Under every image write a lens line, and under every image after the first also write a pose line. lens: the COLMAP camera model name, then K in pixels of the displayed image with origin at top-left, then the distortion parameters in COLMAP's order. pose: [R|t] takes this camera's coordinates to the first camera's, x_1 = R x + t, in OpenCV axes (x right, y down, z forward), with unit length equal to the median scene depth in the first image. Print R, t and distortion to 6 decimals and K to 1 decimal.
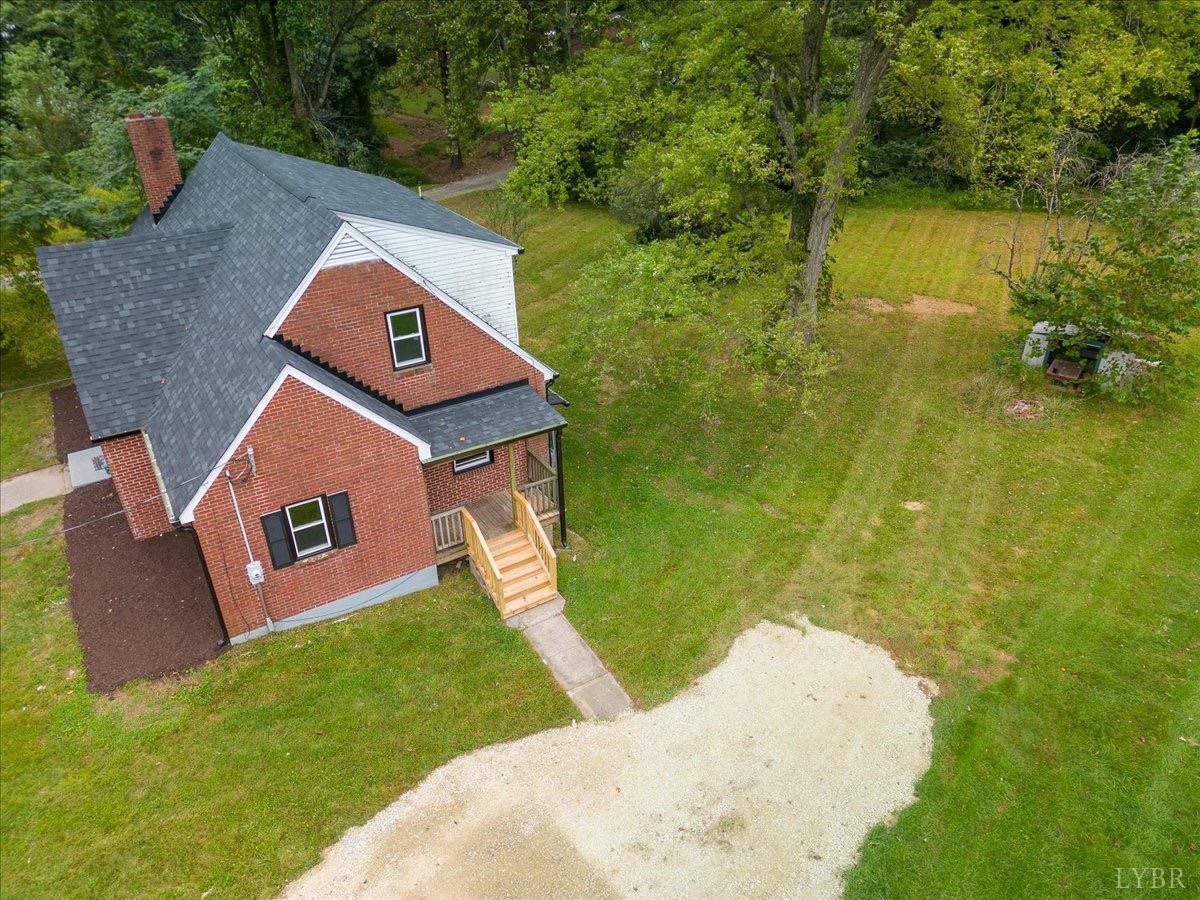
lens RADIAL K [[836.4, 0, 600.0], [0, 836.4, 450.0], [0, 0, 1]] dist [0.039411, -0.006720]
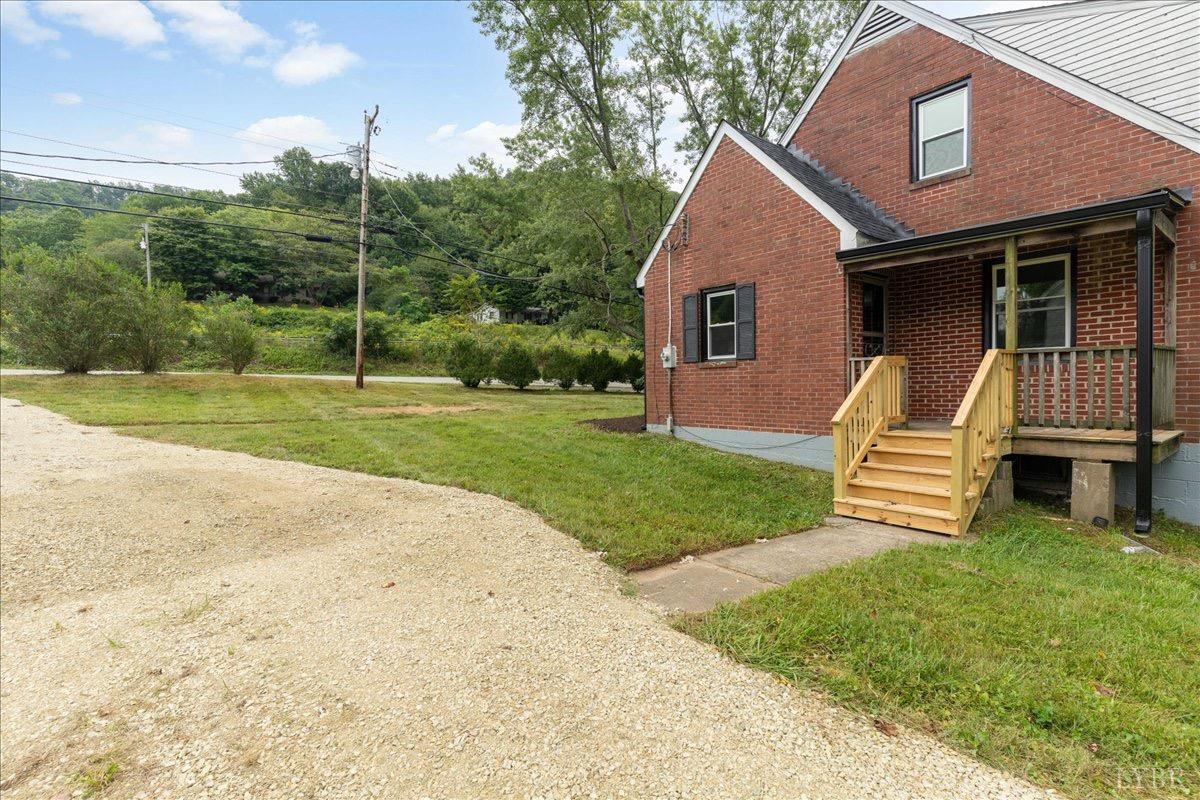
lens RADIAL K [[581.9, 0, 596.5], [0, 581.9, 385.9], [0, 0, 1]] dist [0.004962, 0.000679]
pose [[0.098009, 0.021637, -0.994950, 0.260191], [-0.488045, 0.872333, -0.029105, 0.228585], [0.867298, 0.488433, 0.096056, 0.841587]]
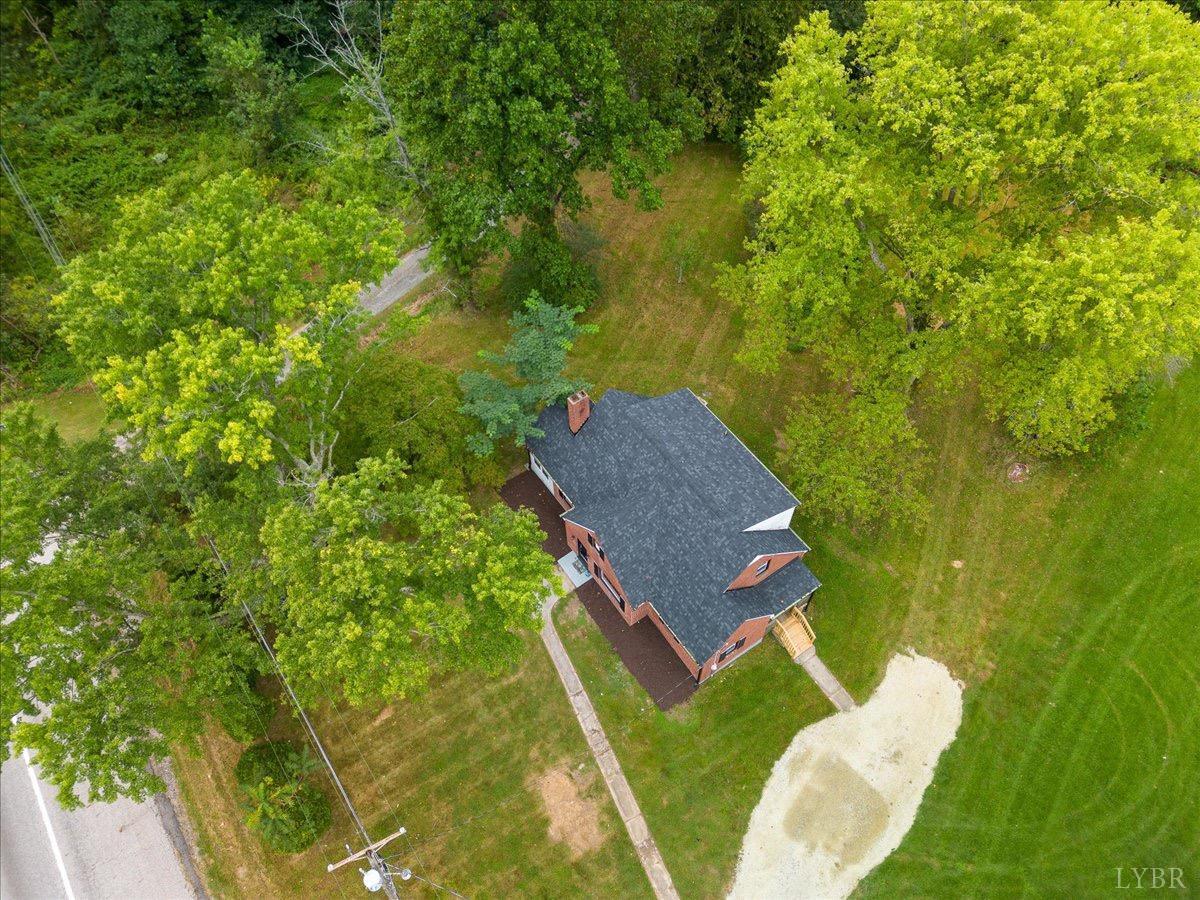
lens RADIAL K [[836.4, 0, 600.0], [0, 836.4, 450.0], [0, 0, 1]] dist [0.039411, -0.006720]
pose [[0.998500, -0.040541, 0.036801, -0.799985], [0.020630, 0.901162, 0.432990, -1.534106], [-0.050718, -0.431582, 0.900647, -0.995046]]
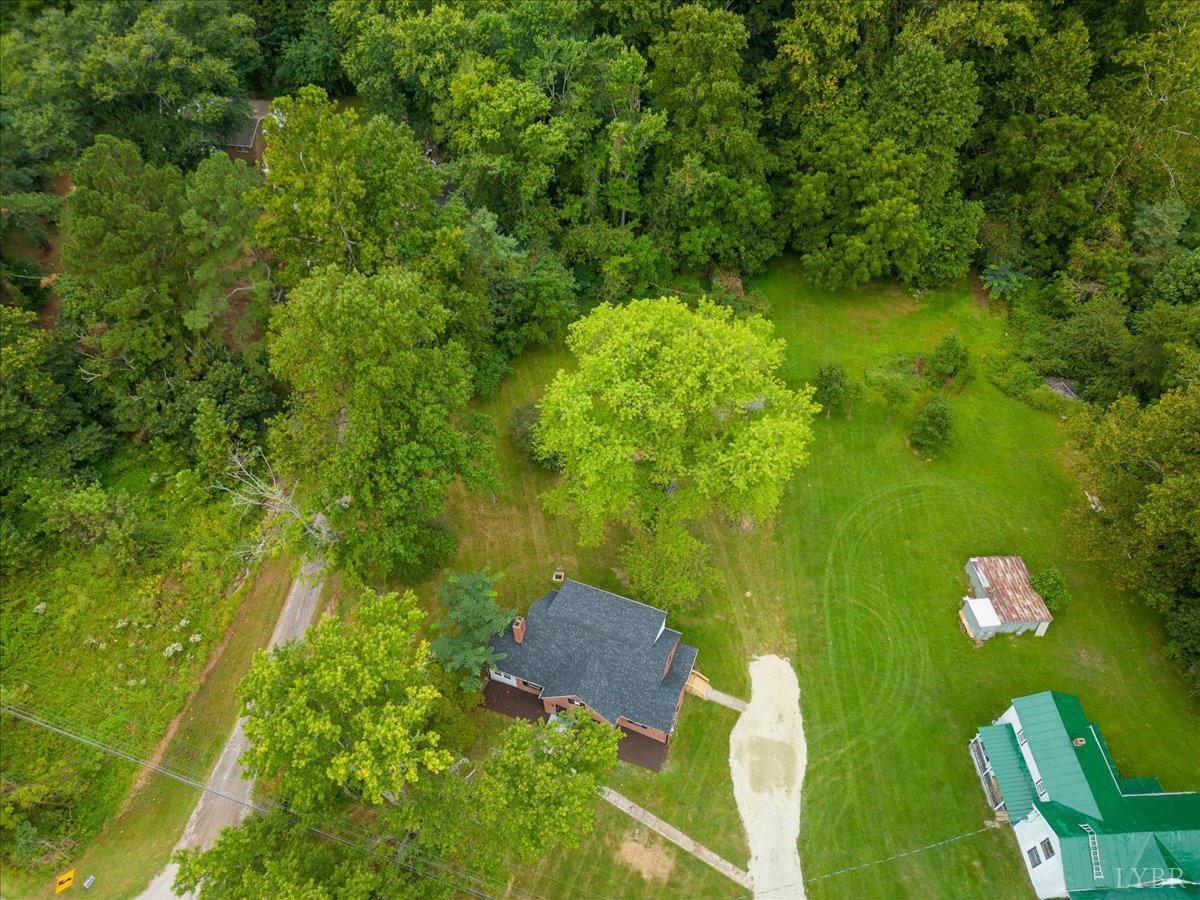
lens RADIAL K [[836.4, 0, 600.0], [0, 836.4, 450.0], [0, 0, 1]] dist [0.039411, -0.006720]
pose [[0.797941, -0.459127, 0.390502, -1.644857], [0.299594, 0.864303, 0.404009, -2.793950], [-0.523004, -0.205383, 0.827215, -1.958652]]
